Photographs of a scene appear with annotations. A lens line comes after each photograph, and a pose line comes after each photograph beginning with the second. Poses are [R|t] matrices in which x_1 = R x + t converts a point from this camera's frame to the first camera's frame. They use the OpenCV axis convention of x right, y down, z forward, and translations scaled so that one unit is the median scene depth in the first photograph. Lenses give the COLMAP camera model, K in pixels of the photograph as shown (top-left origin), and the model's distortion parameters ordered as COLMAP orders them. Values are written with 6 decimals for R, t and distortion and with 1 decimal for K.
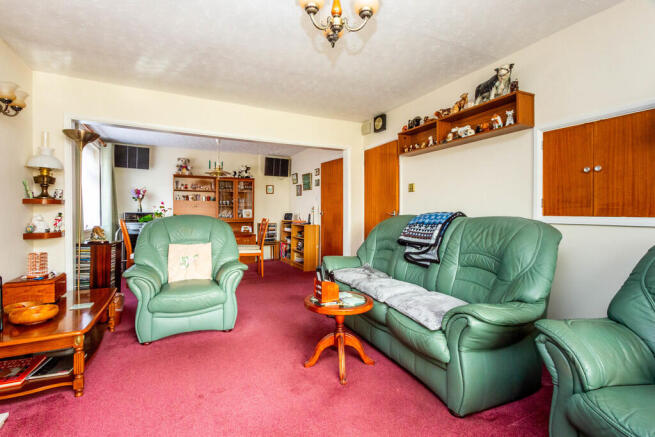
lens RADIAL K [[298.1, 0, 326.3], [0, 298.1, 215.8], [0, 0, 1]] dist [0.001312, 0.000192]
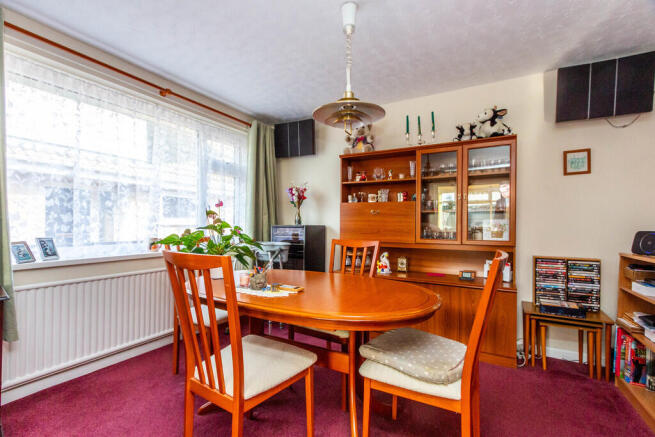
lens RADIAL K [[298.1, 0, 326.3], [0, 298.1, 215.8], [0, 0, 1]] dist [0.001312, 0.000192]
pose [[0.561177, -0.017484, -0.827511, -0.069697], [-0.012761, 0.999475, -0.029771, -0.010750], [0.827597, 0.027266, 0.560659, 0.606512]]
